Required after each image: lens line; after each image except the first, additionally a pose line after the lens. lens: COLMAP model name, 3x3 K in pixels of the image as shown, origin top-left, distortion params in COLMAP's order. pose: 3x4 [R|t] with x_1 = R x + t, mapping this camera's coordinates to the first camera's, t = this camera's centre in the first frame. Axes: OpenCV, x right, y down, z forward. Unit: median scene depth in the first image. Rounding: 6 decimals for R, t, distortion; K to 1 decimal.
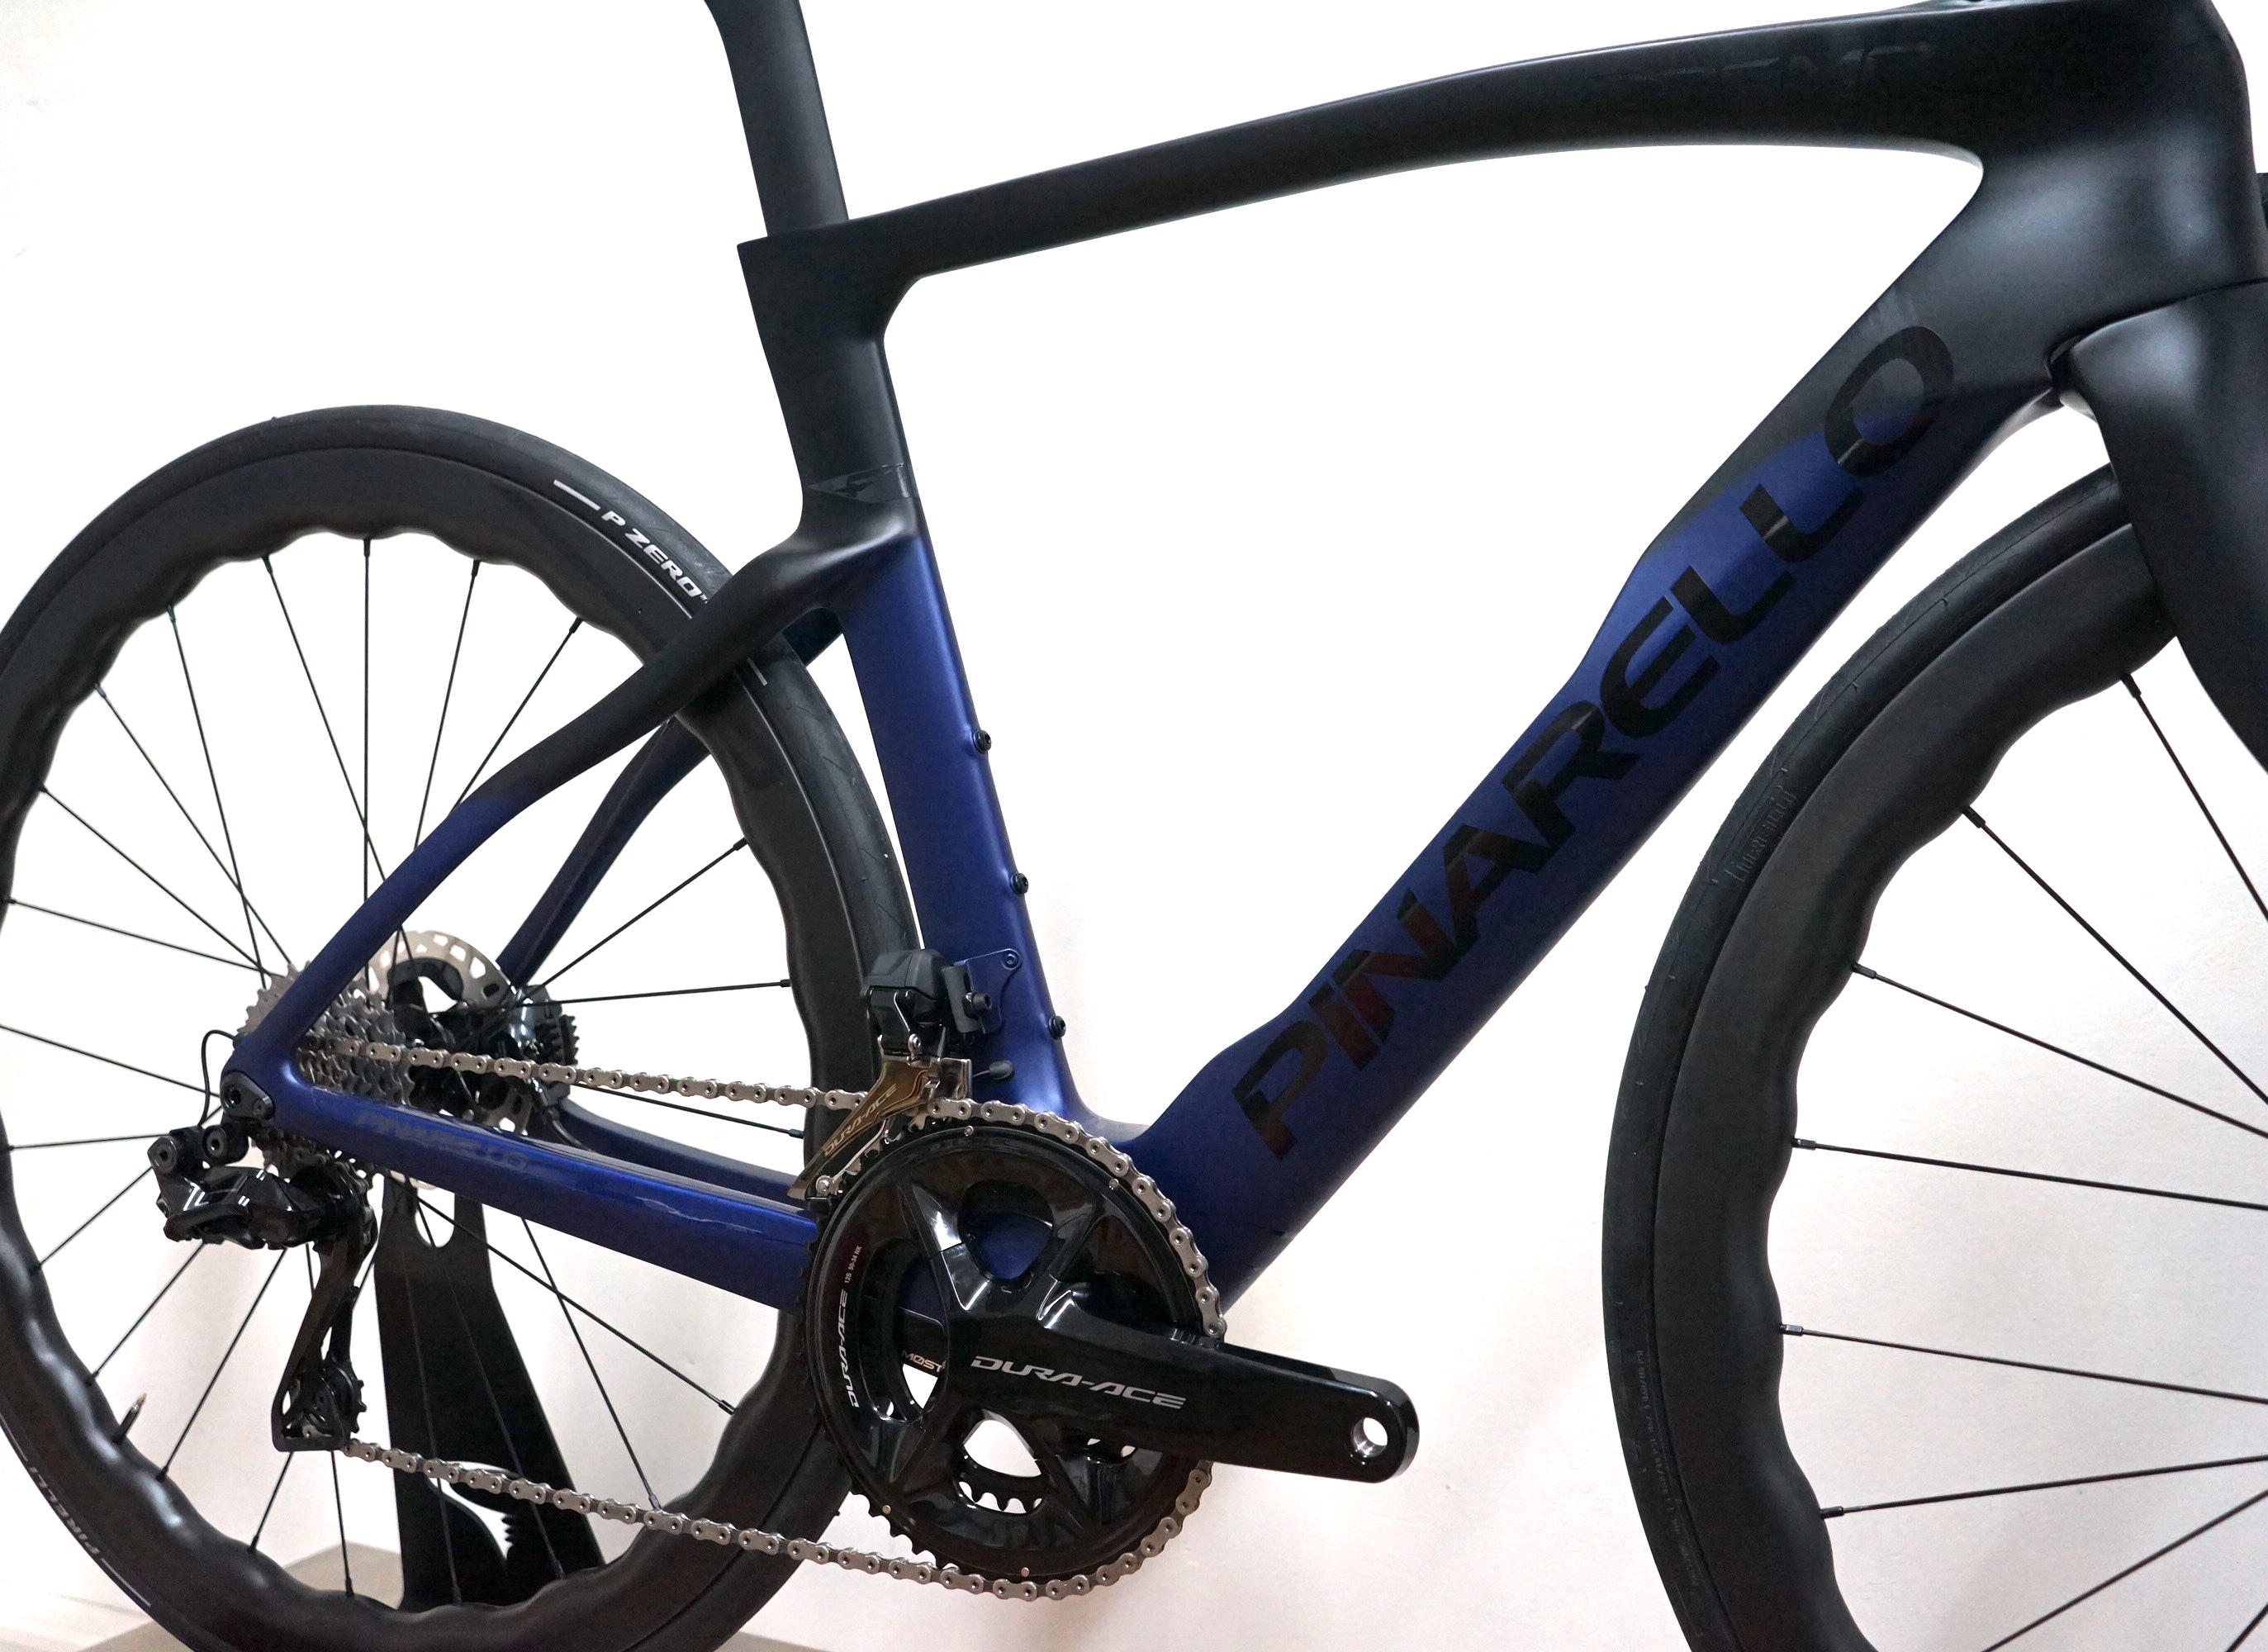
lens RADIAL K [[2378.5, 0, 1101.3], [0, 2378.5, 823.0], [0, 0, 1]] dist [0.006141, 0.000000]
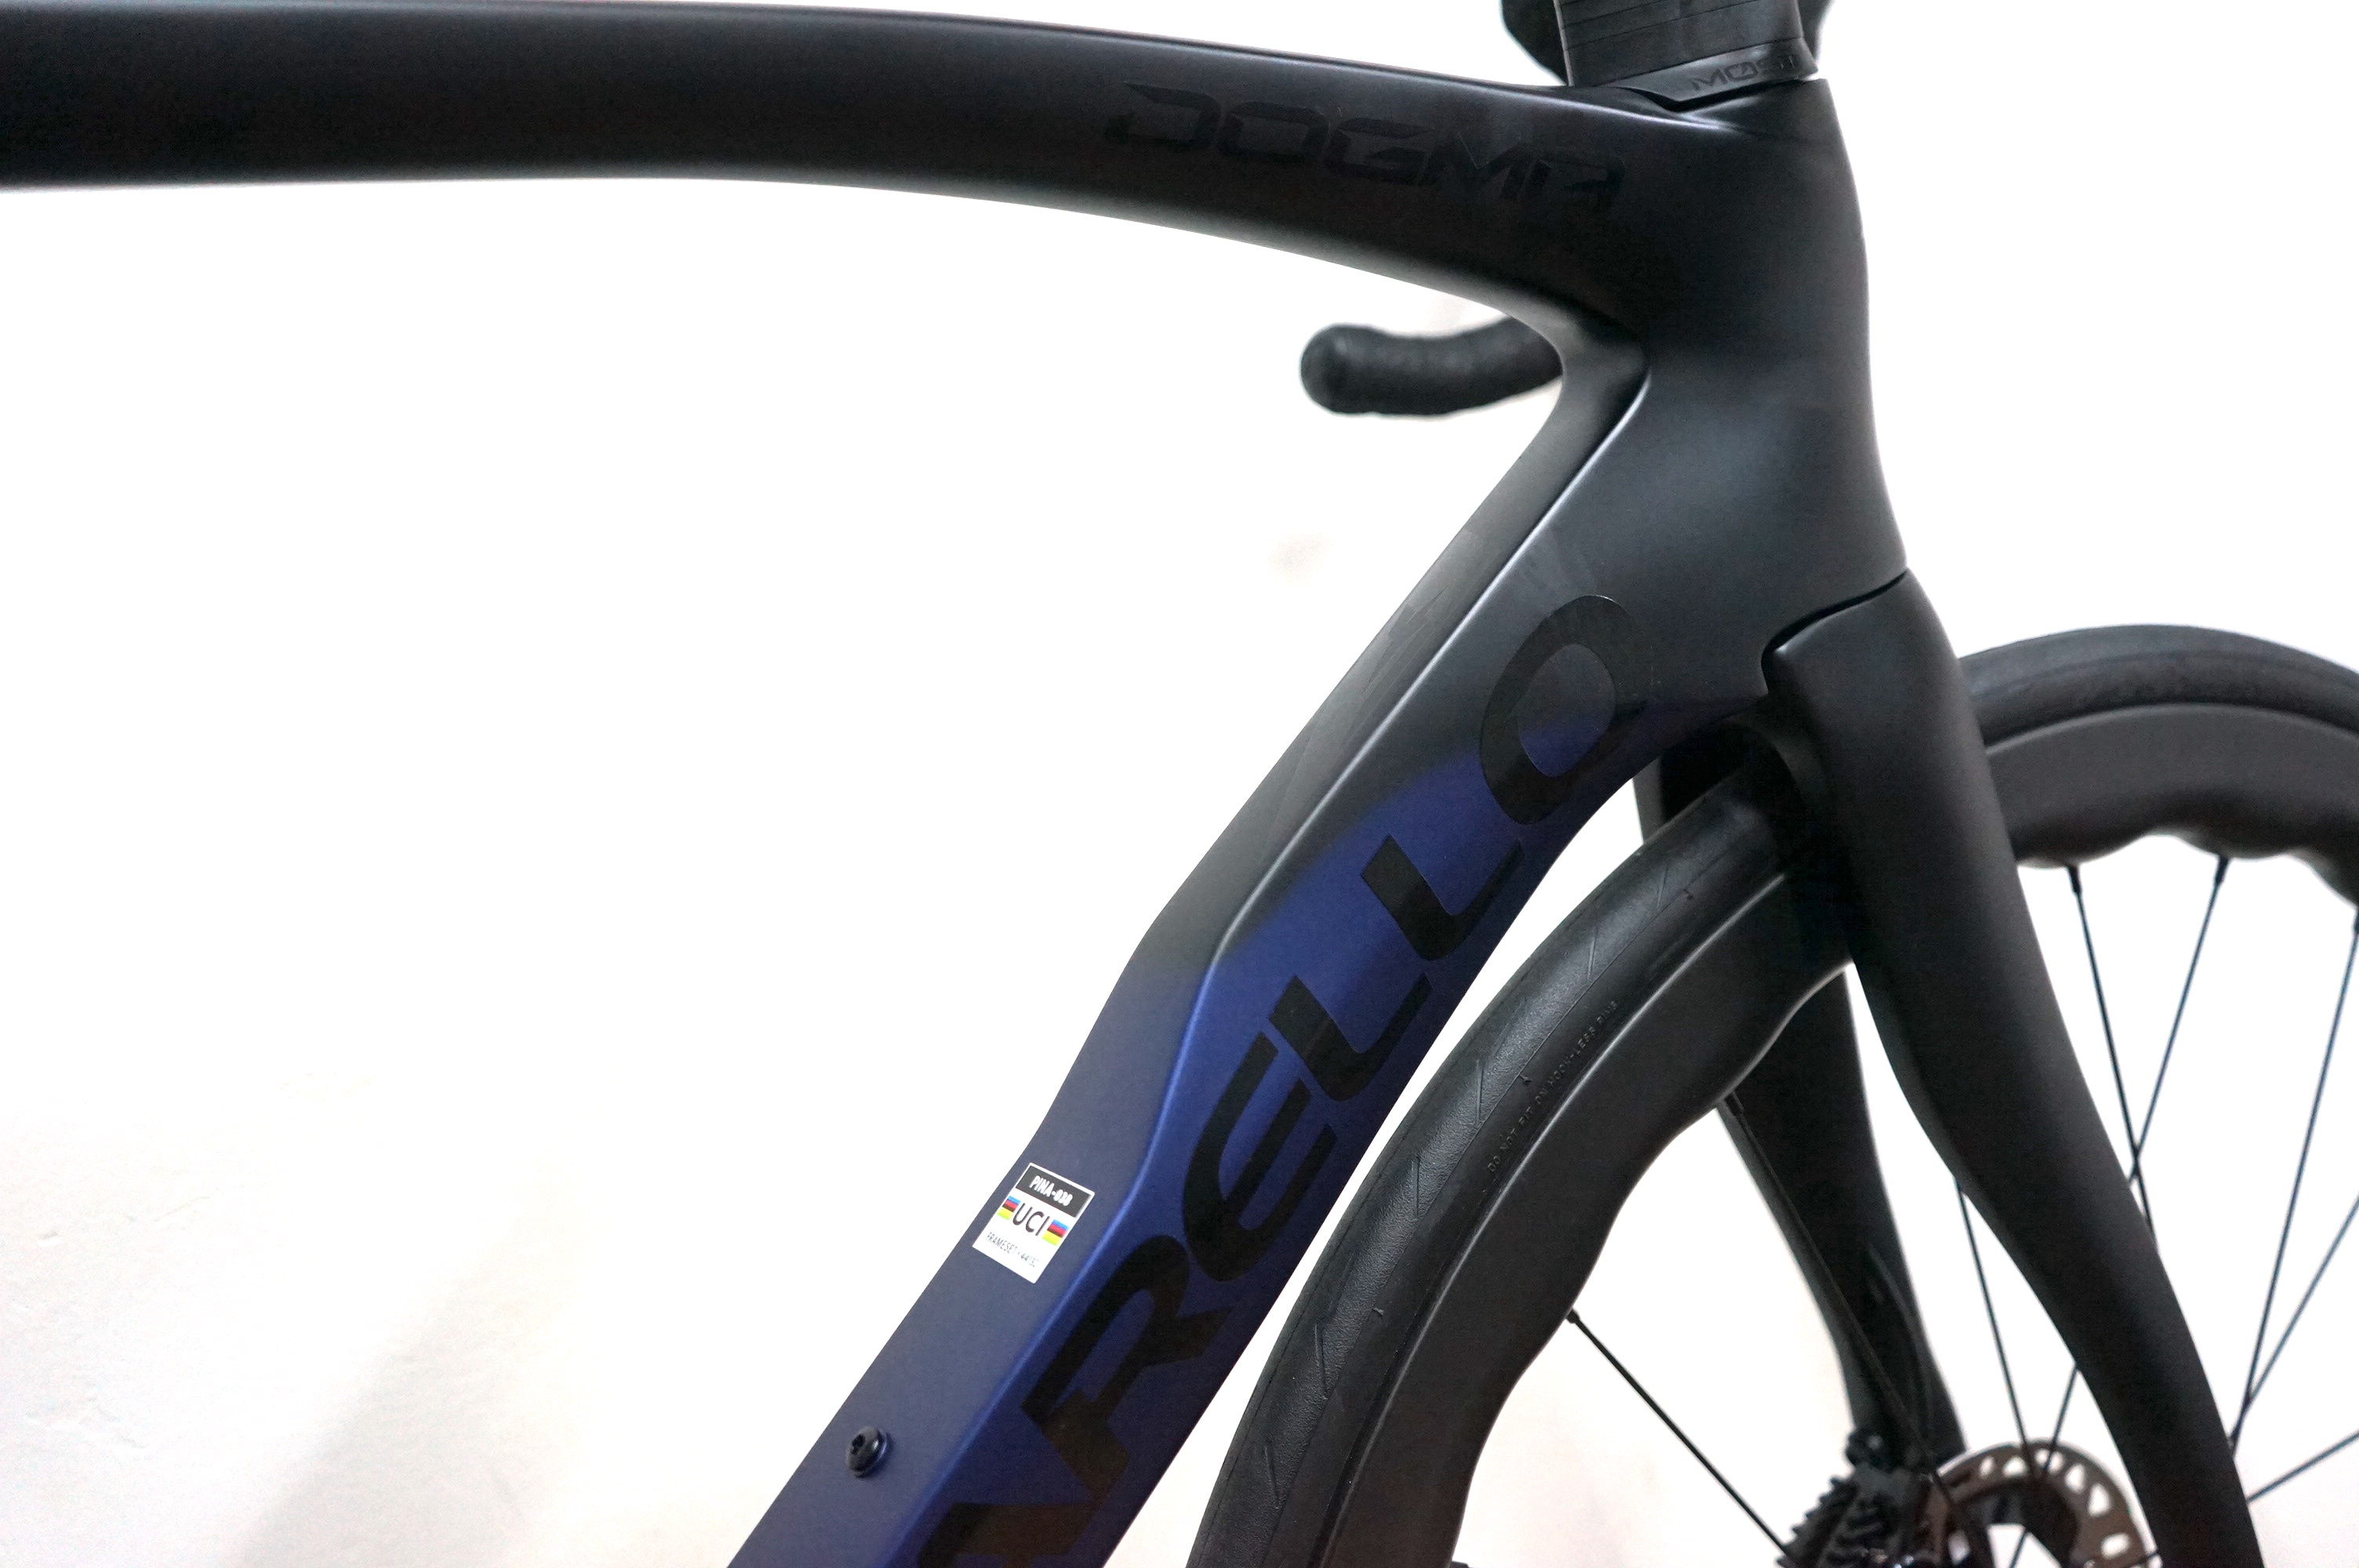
lens RADIAL K [[2184.9, 0, 1184.1], [0, 2184.9, 793.2], [0, 0, 1]] dist [-0.034795, 0.000000]
pose [[0.570091, -0.077266, 0.817940, -0.172238], [0.032923, 0.996917, 0.071225, -0.162990], [-0.820921, -0.013676, 0.570878, 0.608416]]
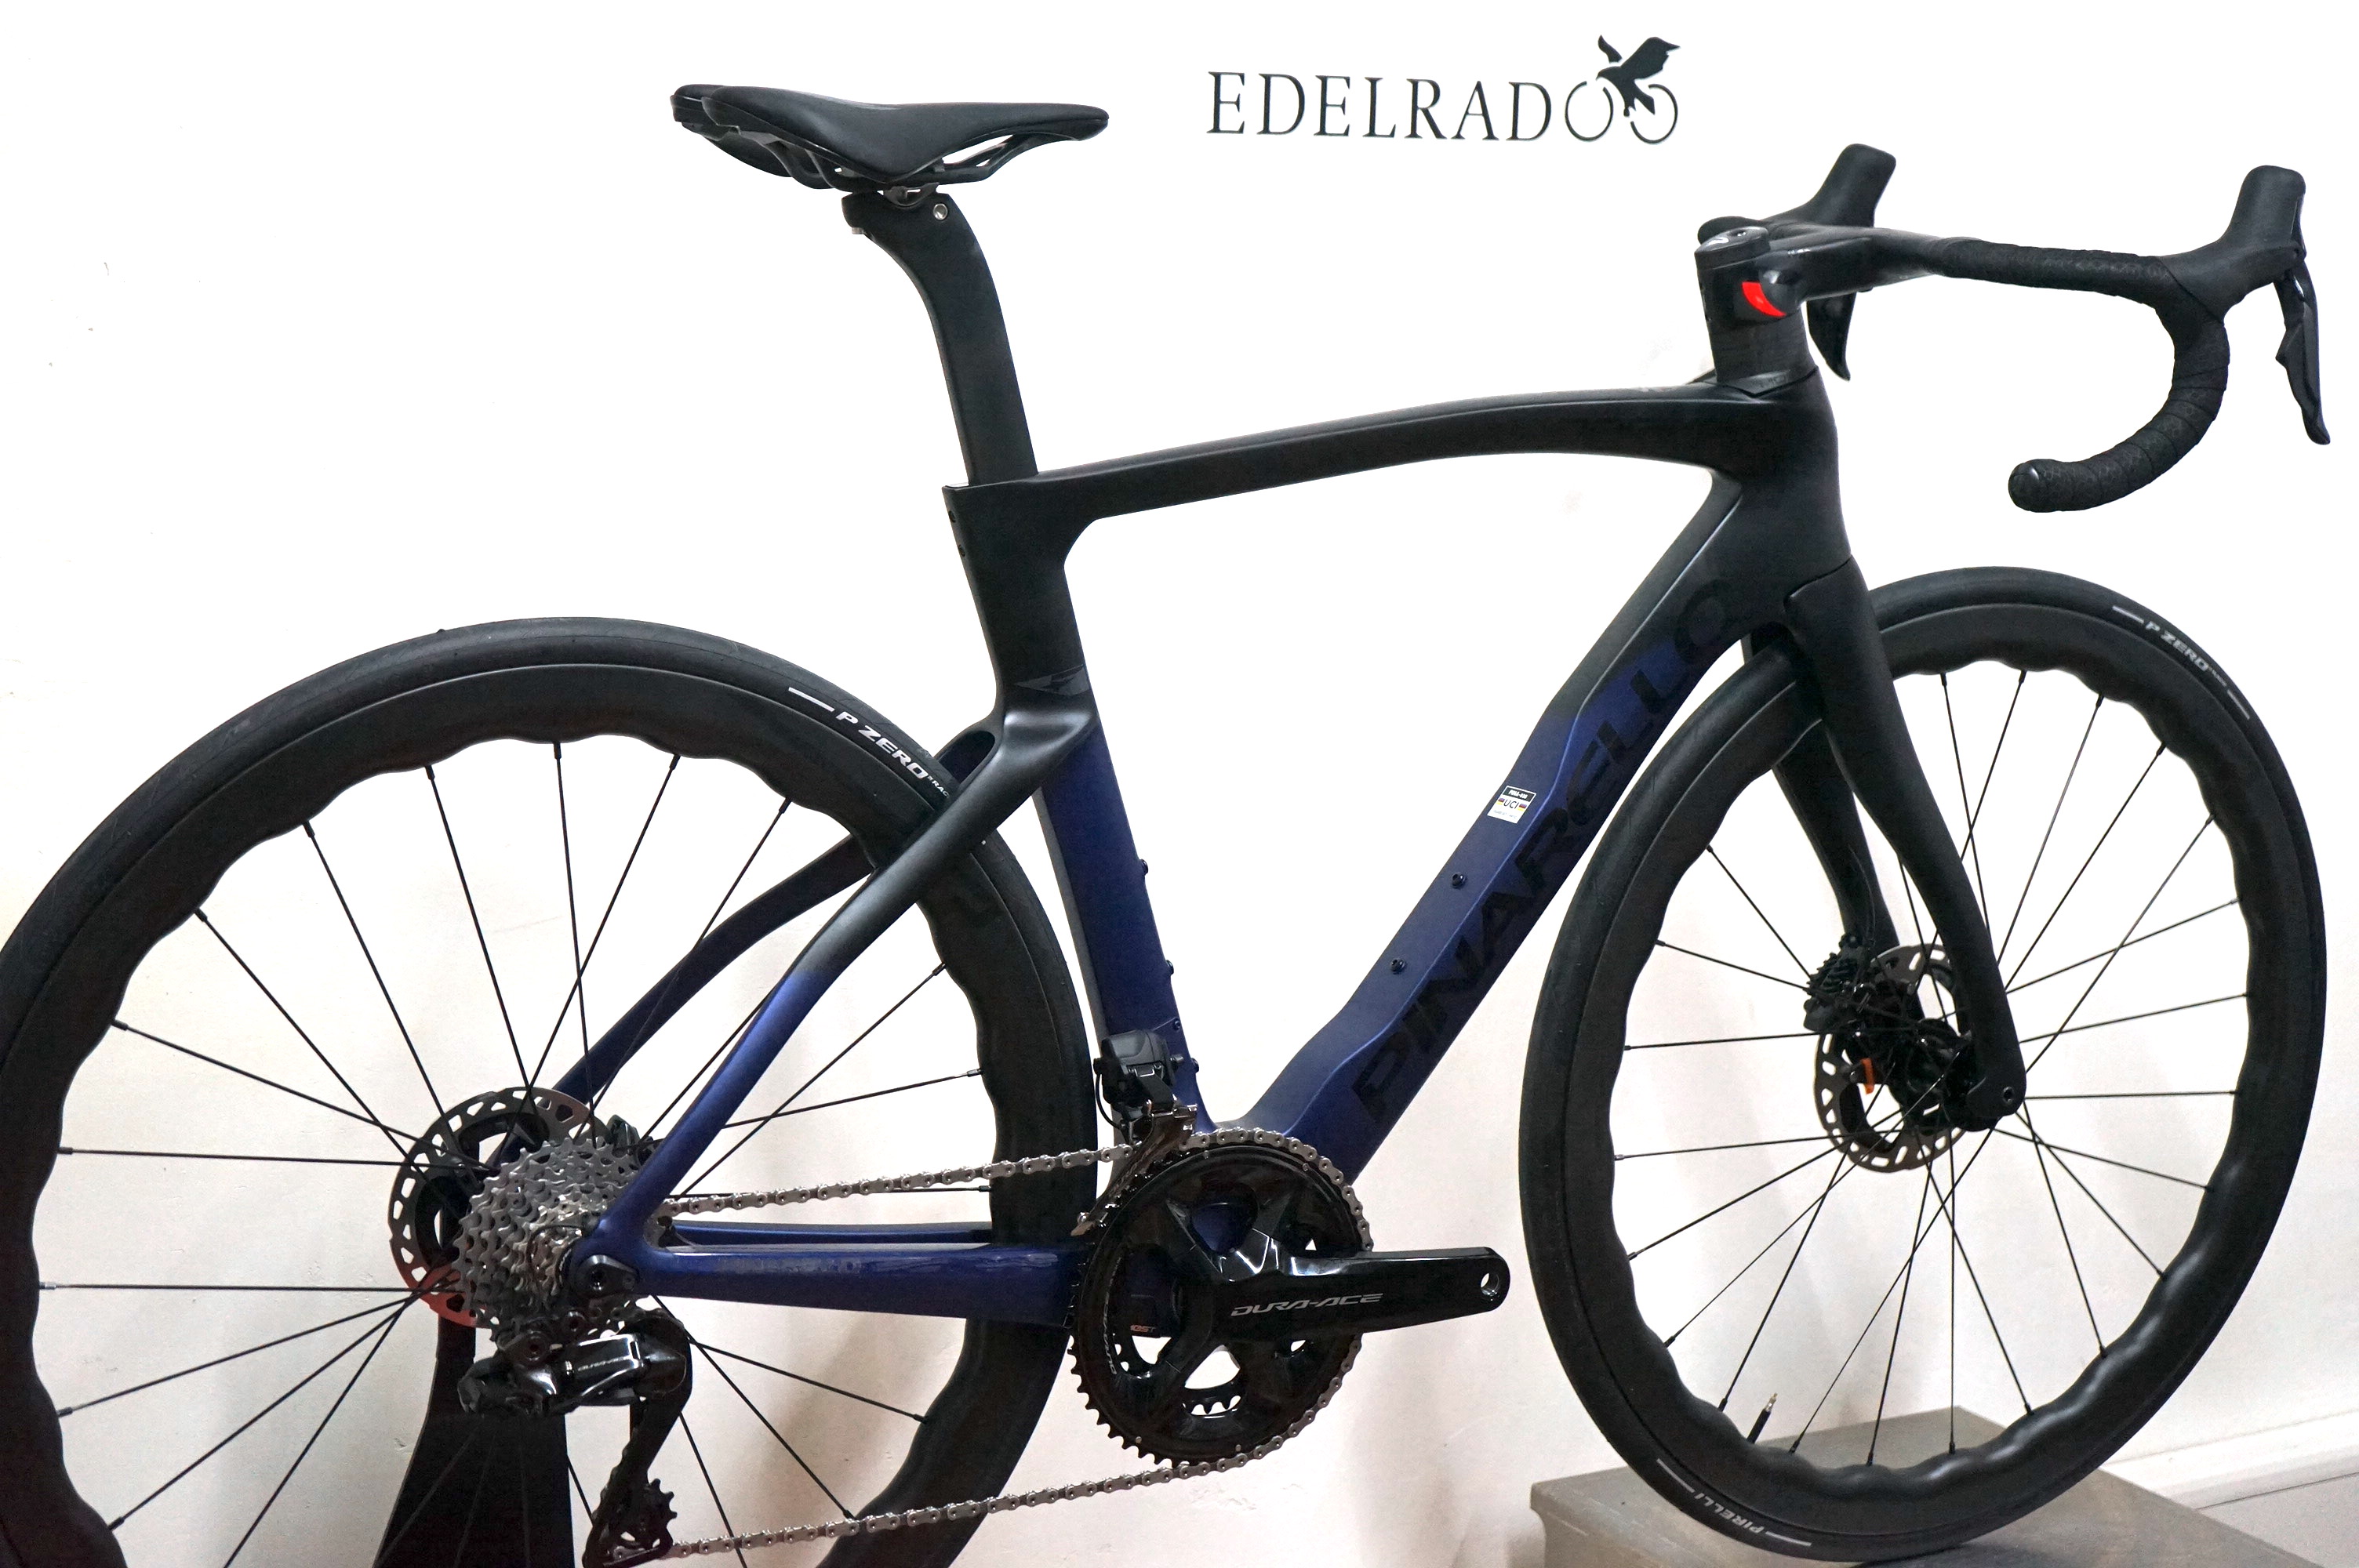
lens RADIAL K [[3911.6, 0, 1172.4], [0, 3911.6, 758.4], [0, 0, 1]] dist [0.017877, 0.000000]
pose [[0.571970, -0.145929, 0.807190, -1.785991], [0.020341, 0.986269, 0.163891, -0.449577], [-0.820022, -0.077322, 0.567084, -0.243208]]
